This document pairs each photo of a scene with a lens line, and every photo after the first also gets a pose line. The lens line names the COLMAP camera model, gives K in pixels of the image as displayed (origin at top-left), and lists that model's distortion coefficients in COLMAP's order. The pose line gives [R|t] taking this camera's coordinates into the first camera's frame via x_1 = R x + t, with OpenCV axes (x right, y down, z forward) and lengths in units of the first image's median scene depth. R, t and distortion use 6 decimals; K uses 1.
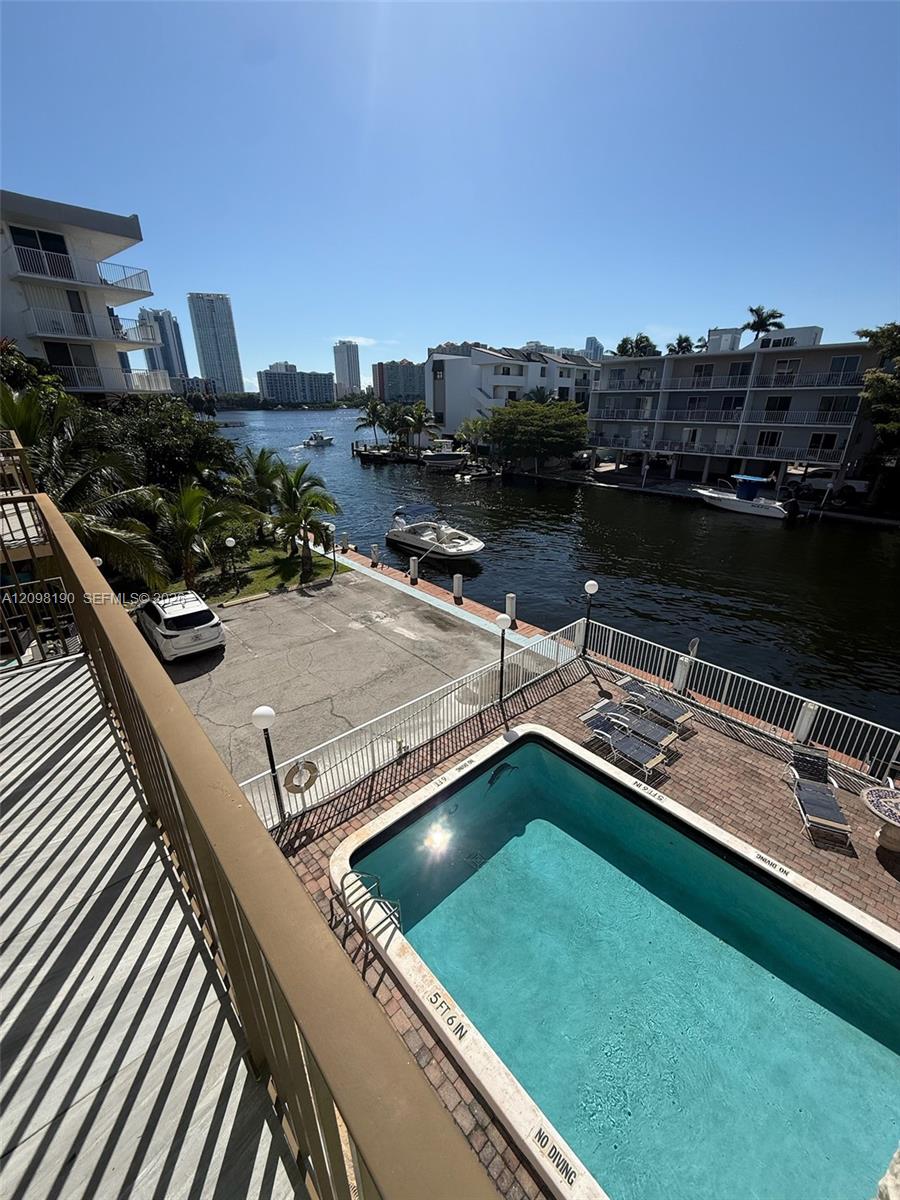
lens RADIAL K [[478.8, 0, 450.0], [0, 478.8, 600.0], [0, 0, 1]] dist [-0.001417, -0.000105]
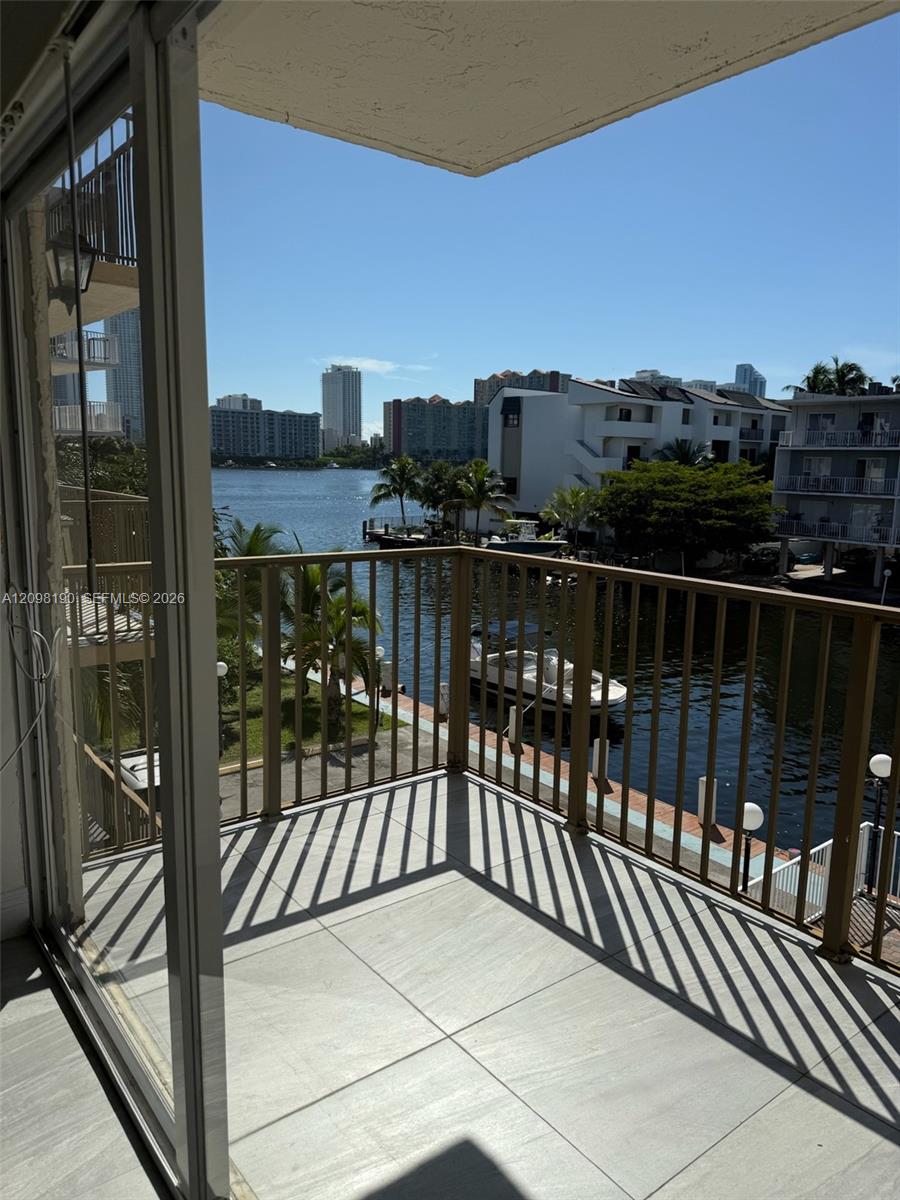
lens RADIAL K [[844.3, 0, 450.0], [0, 844.3, 600.0], [0, 0, 1]] dist [0.104026, -0.002247]
pose [[0.997716, 0.030755, -0.060134, -0.031812], [-0.043663, 0.972957, -0.226823, 0.007012], [0.051532, 0.228931, 0.972078, -0.012553]]
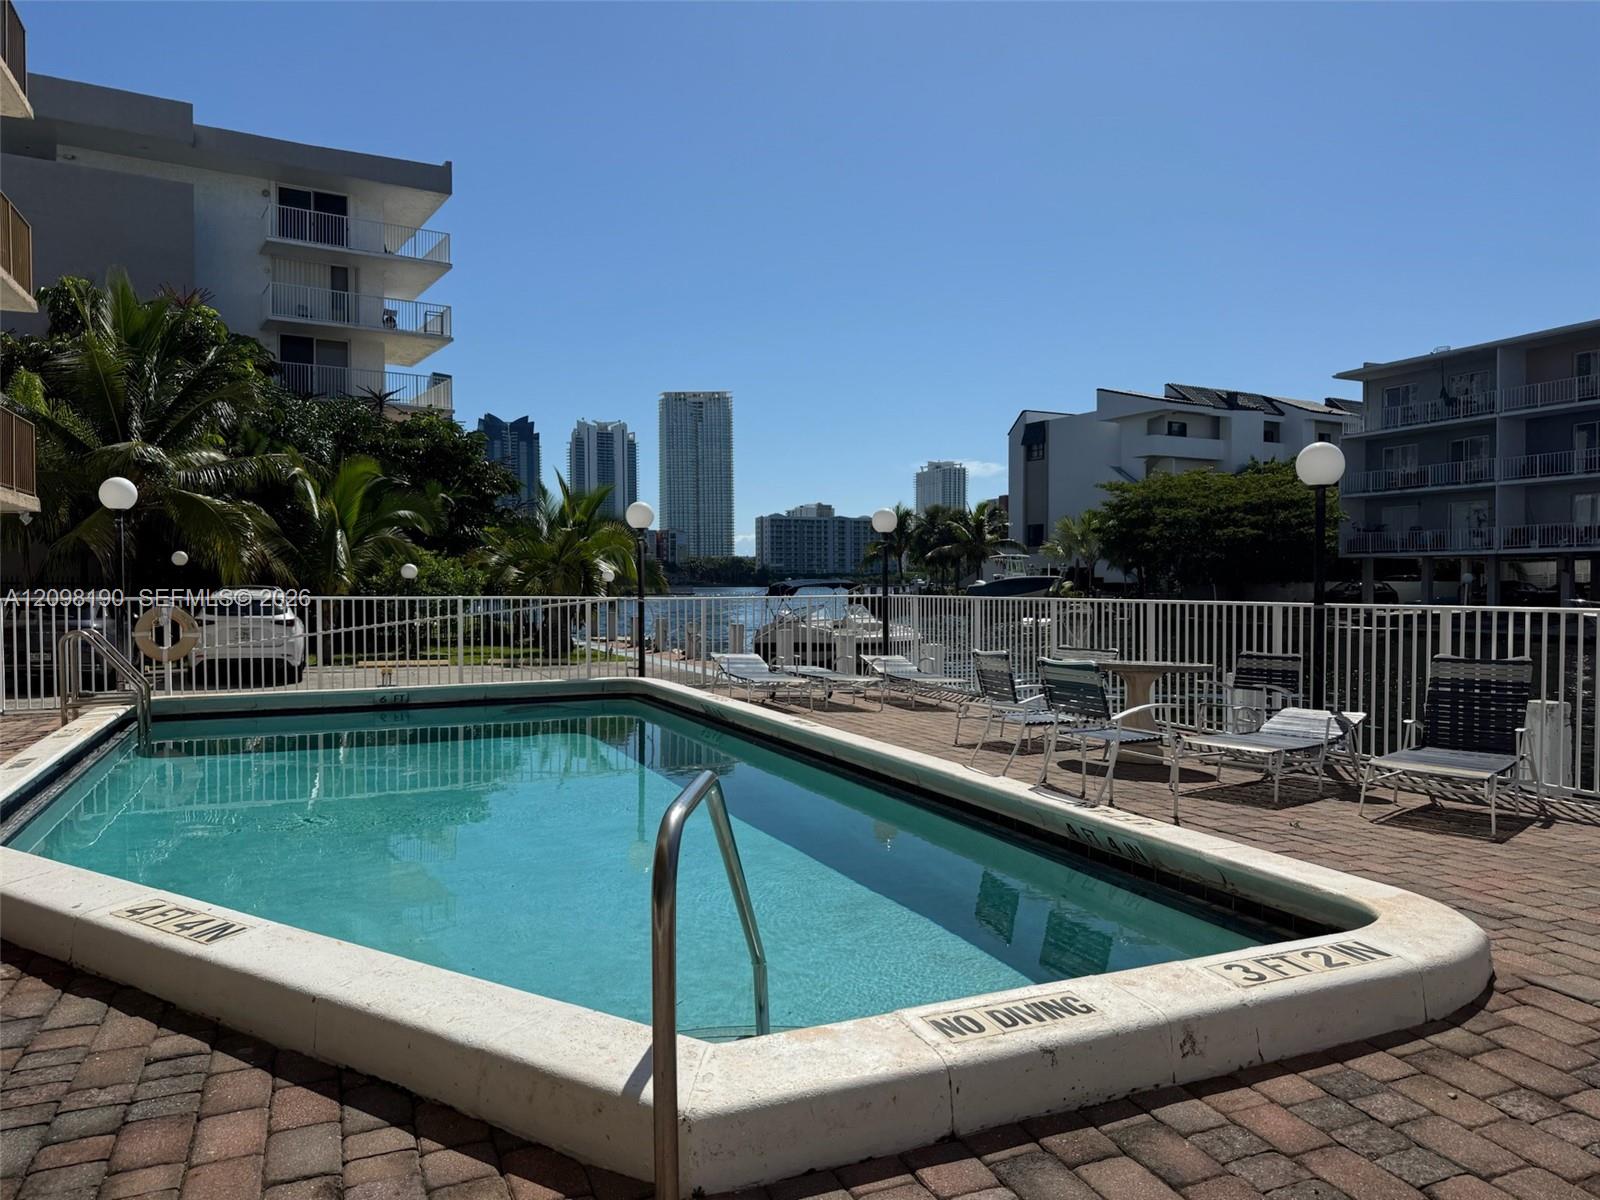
lens RADIAL K [[1125.7, 0, 800.0], [0, 1125.7, 600.0], [0, 0, 1]] dist [0.104026, -0.002247]
pose [[0.948655, 0.005271, -0.316269, 0.117975], [-0.121874, 0.928755, -0.350087, 0.097649], [0.291892, 0.370656, 0.881710, -0.012010]]
